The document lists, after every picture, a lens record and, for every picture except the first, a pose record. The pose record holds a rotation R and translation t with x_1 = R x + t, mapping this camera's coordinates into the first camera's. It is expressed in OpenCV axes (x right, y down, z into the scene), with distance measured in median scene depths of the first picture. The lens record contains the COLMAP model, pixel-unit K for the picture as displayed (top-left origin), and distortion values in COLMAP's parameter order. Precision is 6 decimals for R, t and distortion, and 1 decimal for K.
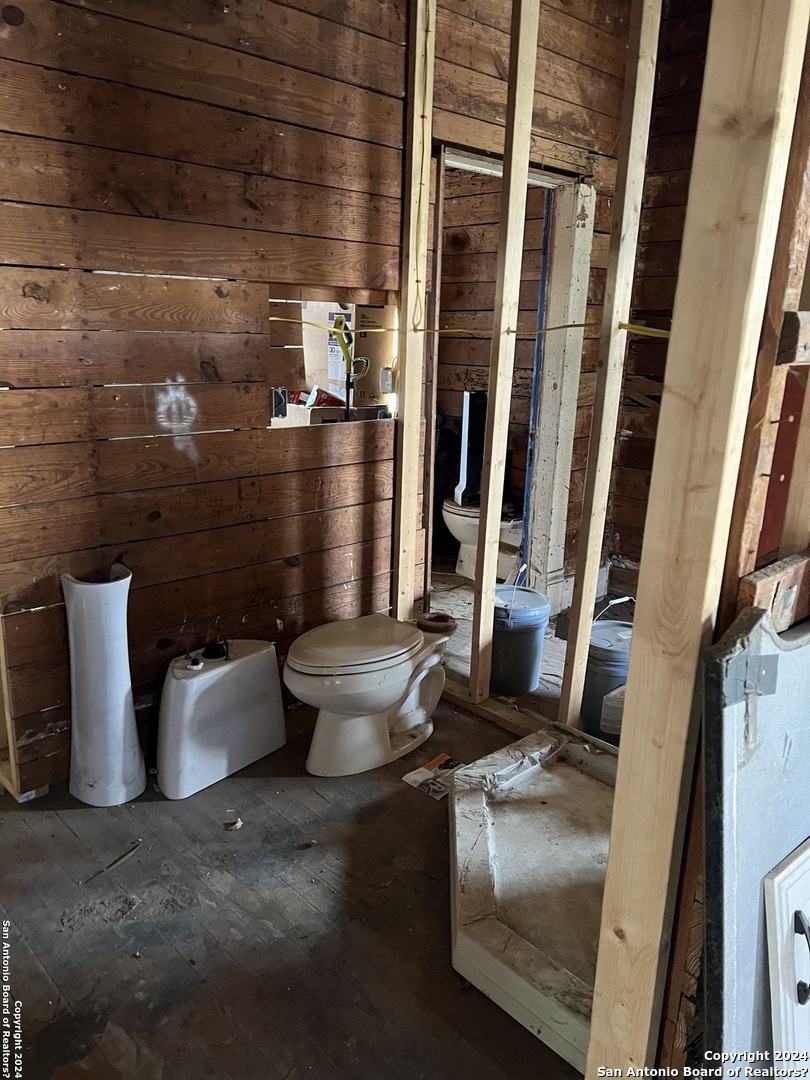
lens RADIAL K [[808.6, 0, 402.8], [0, 808.6, 542.8], [0, 0, 1]] dist [0.054580, -0.047387]
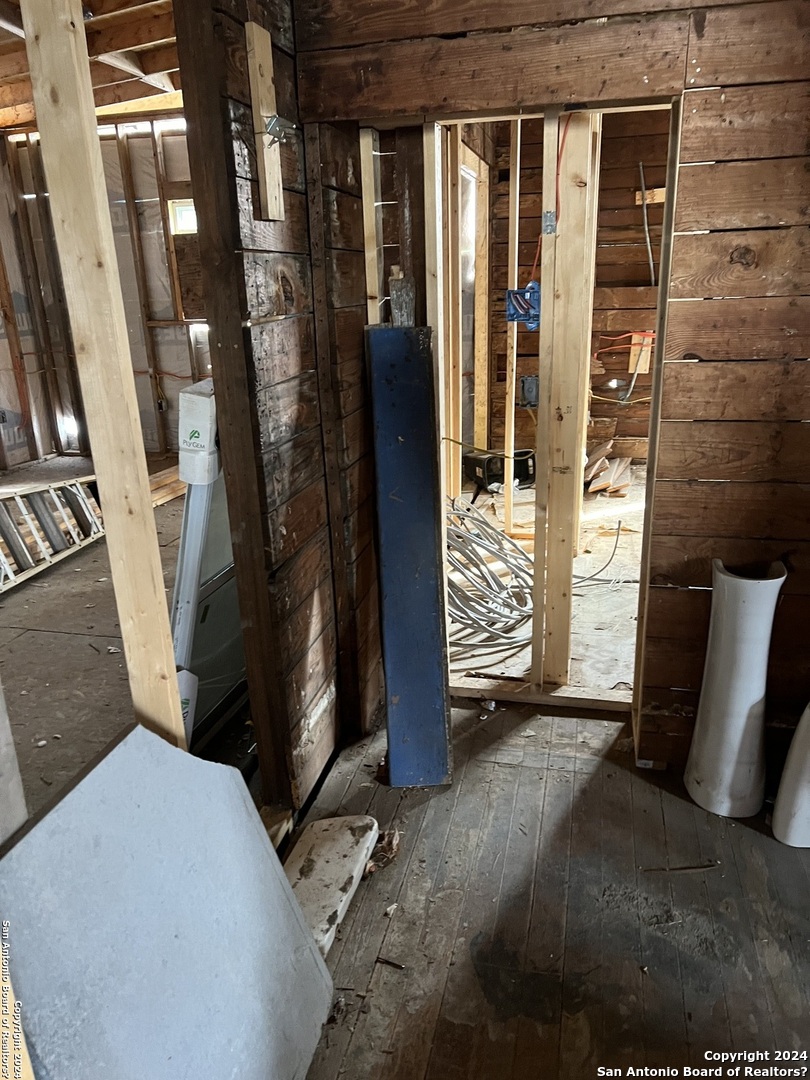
lens RADIAL K [[808.6, 0, 402.8], [0, 808.6, 542.8], [0, 0, 1]] dist [0.054580, -0.047387]
pose [[0.543442, 0.208723, -0.813084, 0.156339], [-0.178745, 0.975154, 0.130860, -0.040018], [0.820196, 0.074220, 0.567248, 0.169623]]
